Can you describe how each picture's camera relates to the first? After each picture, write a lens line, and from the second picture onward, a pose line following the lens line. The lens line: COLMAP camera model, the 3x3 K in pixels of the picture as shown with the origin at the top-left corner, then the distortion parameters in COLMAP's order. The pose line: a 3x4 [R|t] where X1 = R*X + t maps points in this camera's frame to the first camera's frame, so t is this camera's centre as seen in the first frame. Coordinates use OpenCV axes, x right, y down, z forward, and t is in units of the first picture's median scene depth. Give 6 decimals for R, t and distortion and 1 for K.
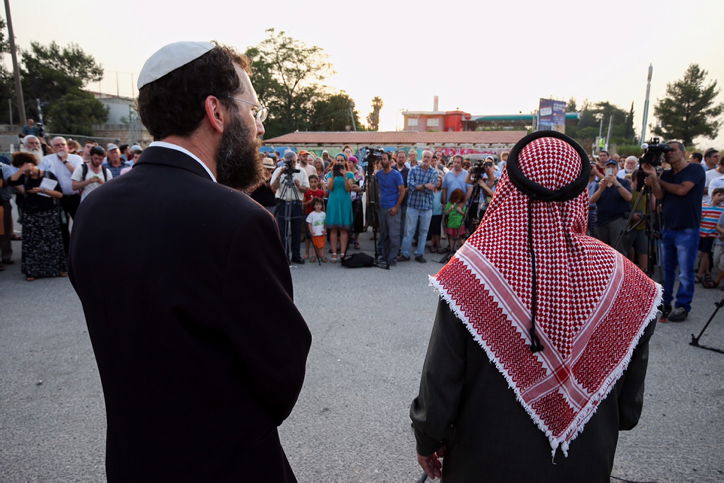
lens RADIAL K [[469.1, 0, 362.2], [0, 469.1, 248.1], [0, 0, 1]] dist [-0.002202, -0.004516]
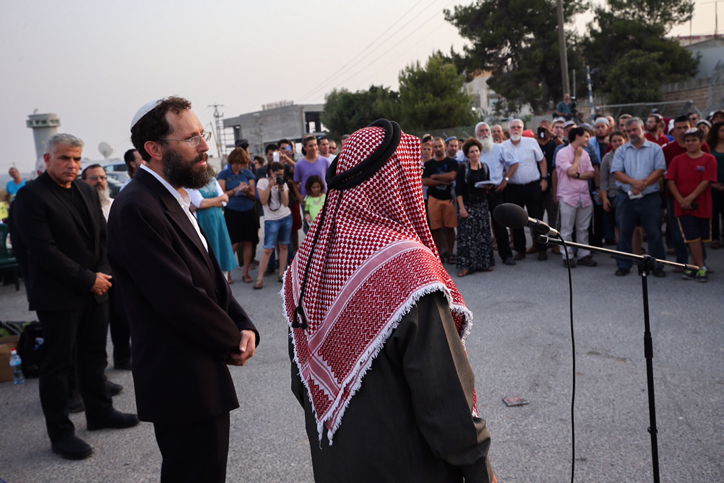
lens RADIAL K [[730.1, 0, 364.0], [0, 730.1, 239.8], [0, 0, 1]] dist [-0.009259, 0.000000]
pose [[0.516450, 0.031981, -0.855720, 0.155529], [-0.056364, 0.998405, 0.003296, 0.000290], [0.854460, 0.046530, 0.517429, 0.021518]]
